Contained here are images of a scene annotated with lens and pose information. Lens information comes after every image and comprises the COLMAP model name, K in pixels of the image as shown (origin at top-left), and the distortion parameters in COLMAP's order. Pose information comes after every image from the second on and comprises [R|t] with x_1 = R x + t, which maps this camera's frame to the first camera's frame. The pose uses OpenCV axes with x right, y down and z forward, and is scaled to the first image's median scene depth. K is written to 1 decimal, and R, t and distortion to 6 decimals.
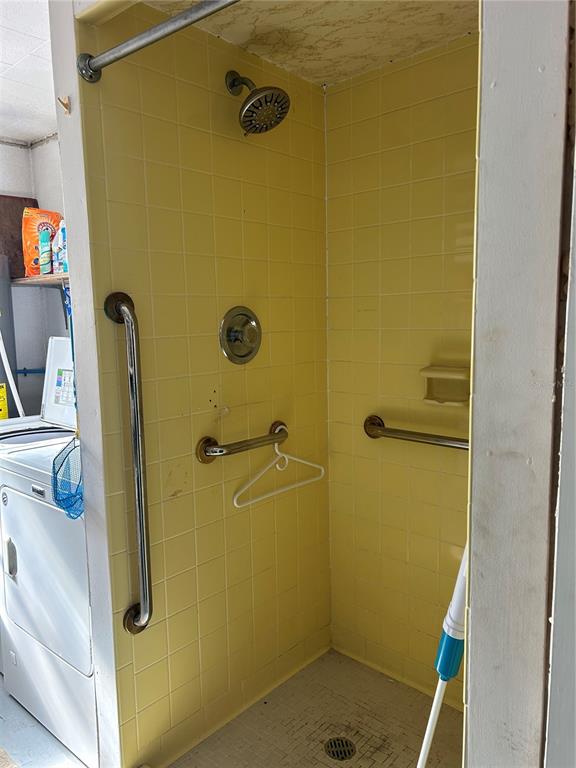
lens RADIAL K [[582.0, 0, 289.3], [0, 582.0, 387.3], [0, 0, 1]] dist [0.072980, -0.076328]
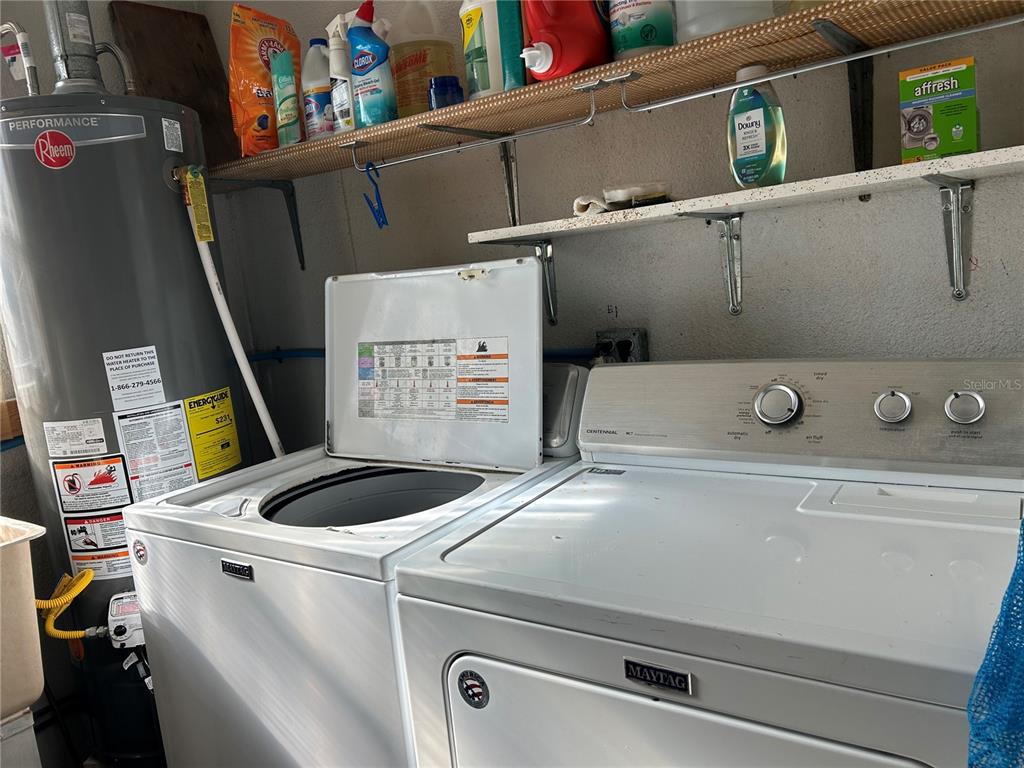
lens RADIAL K [[776.0, 0, 511.2], [0, 776.0, 379.5], [0, 0, 1]] dist [0.072980, -0.076328]
pose [[0.985950, -0.109780, 0.125902, -0.547369], [0.106702, 0.993809, 0.030960, -0.013145], [-0.128521, -0.017091, 0.991559, 0.571353]]
